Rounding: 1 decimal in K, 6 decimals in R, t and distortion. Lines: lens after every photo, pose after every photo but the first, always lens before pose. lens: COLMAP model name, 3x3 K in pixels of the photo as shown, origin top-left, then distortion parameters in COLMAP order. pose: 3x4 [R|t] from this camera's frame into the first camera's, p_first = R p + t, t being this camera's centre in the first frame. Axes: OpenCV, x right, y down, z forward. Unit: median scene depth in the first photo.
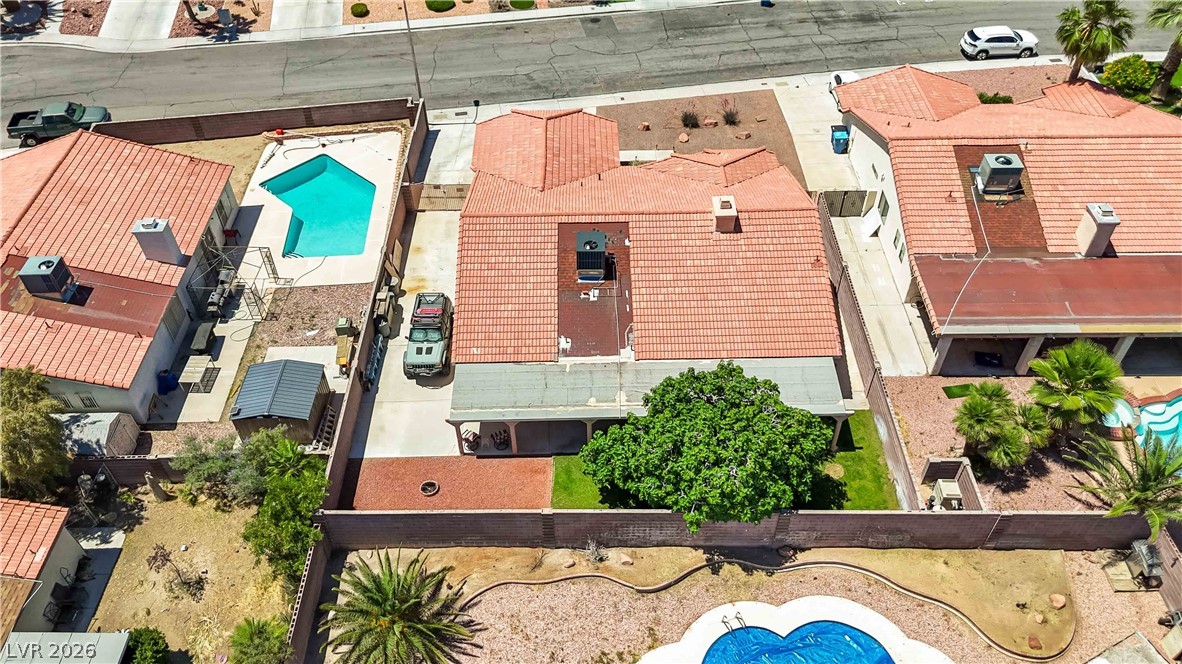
lens RADIAL K [[869.9, 0, 591.9], [0, 869.9, 333.5], [0, 0, 1]] dist [0.057967, -0.054709]
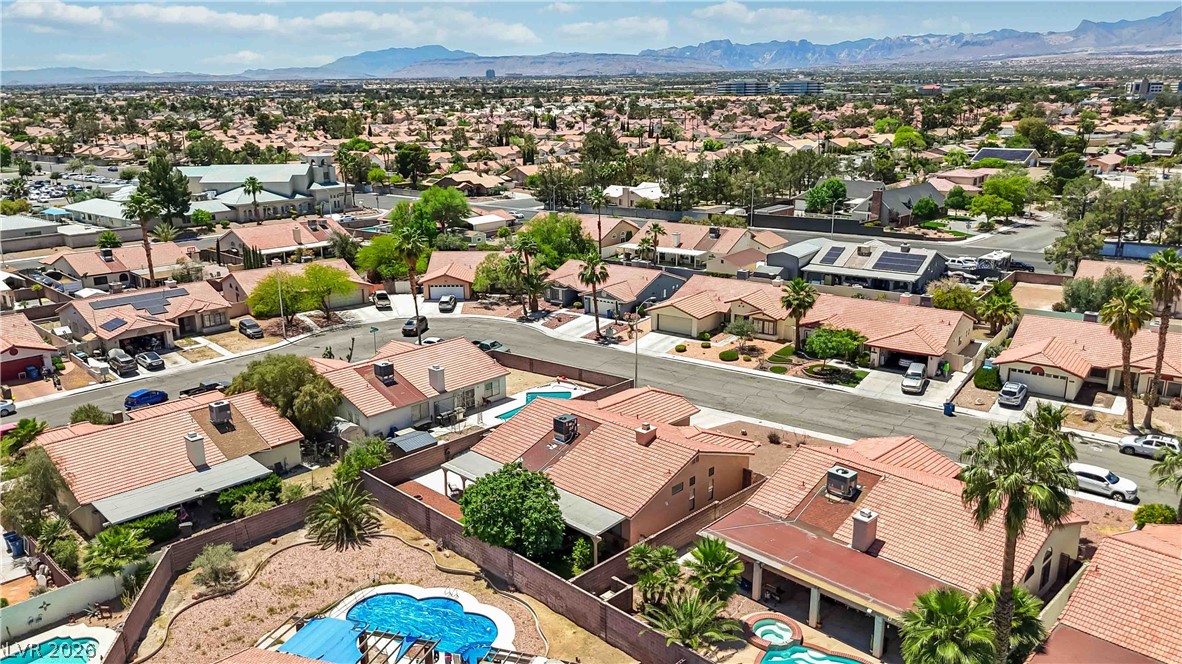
lens RADIAL K [[869.9, 0, 591.9], [0, 869.9, 333.5], [0, 0, 1]] dist [0.057967, -0.054709]
pose [[0.711497, 0.193346, -0.675566, 1.121075], [-0.494124, 0.821221, -0.285372, 0.213314], [0.499614, 0.536855, 0.679833, -0.227251]]
